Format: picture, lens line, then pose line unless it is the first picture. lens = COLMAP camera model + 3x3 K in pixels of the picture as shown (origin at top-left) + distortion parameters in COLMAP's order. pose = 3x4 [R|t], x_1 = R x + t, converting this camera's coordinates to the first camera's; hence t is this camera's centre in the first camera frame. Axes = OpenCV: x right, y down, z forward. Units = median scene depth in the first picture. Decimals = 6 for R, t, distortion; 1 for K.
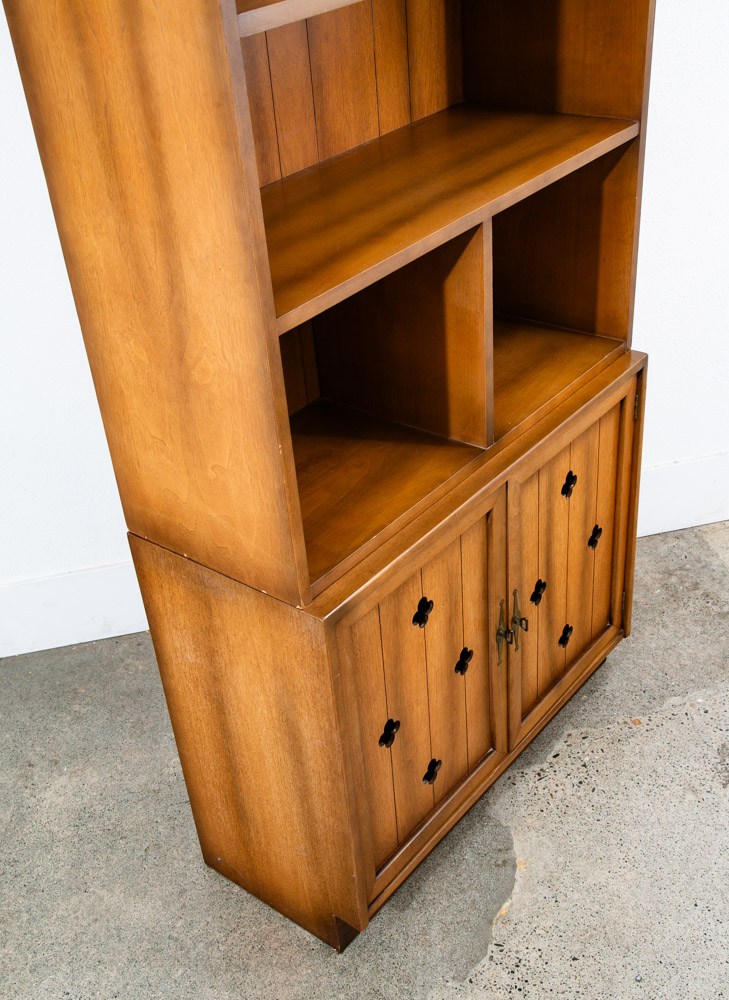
lens RADIAL K [[1133.2, 0, 362.0], [0, 1133.2, 541.9], [0, 0, 1]] dist [0.011221, 0.091680]
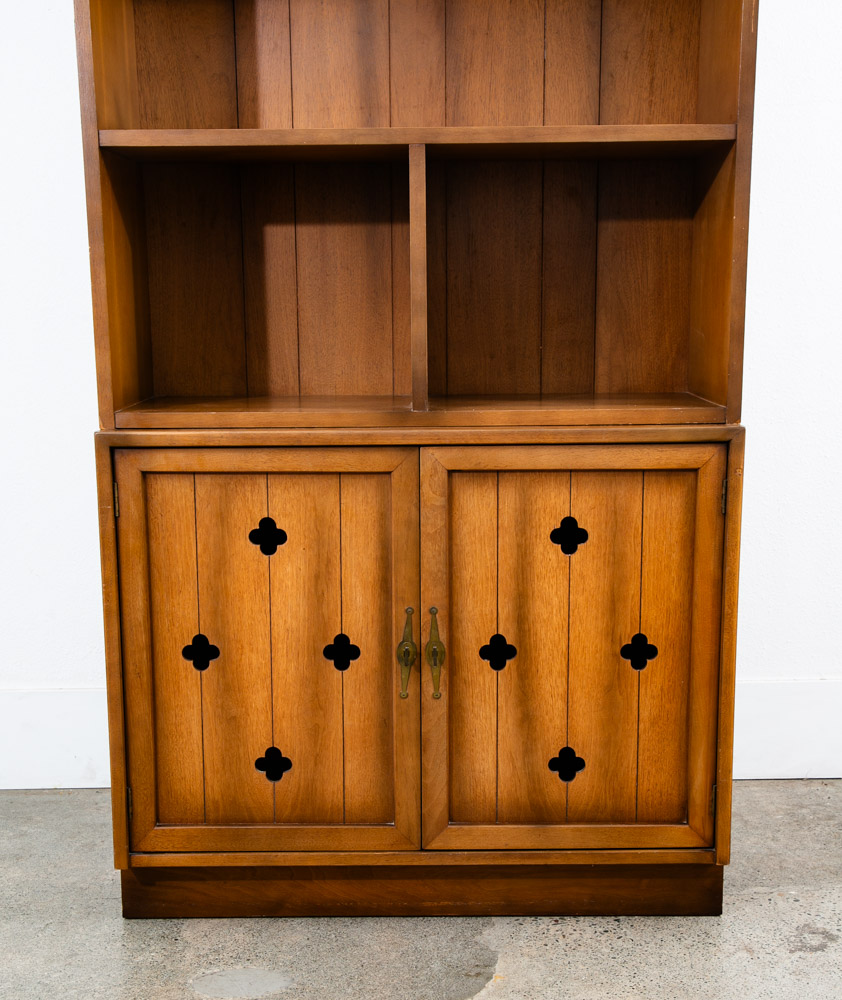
lens RADIAL K [[1562.7, 0, 419.3], [0, 1562.7, 621.2], [0, 0, 1]] dist [0.076267, 0.145754]
pose [[0.624031, 0.233080, -0.745828, 1.148258], [-0.476041, 0.870303, -0.126322, 0.233562], [0.619653, 0.433873, 0.654052, 0.261593]]
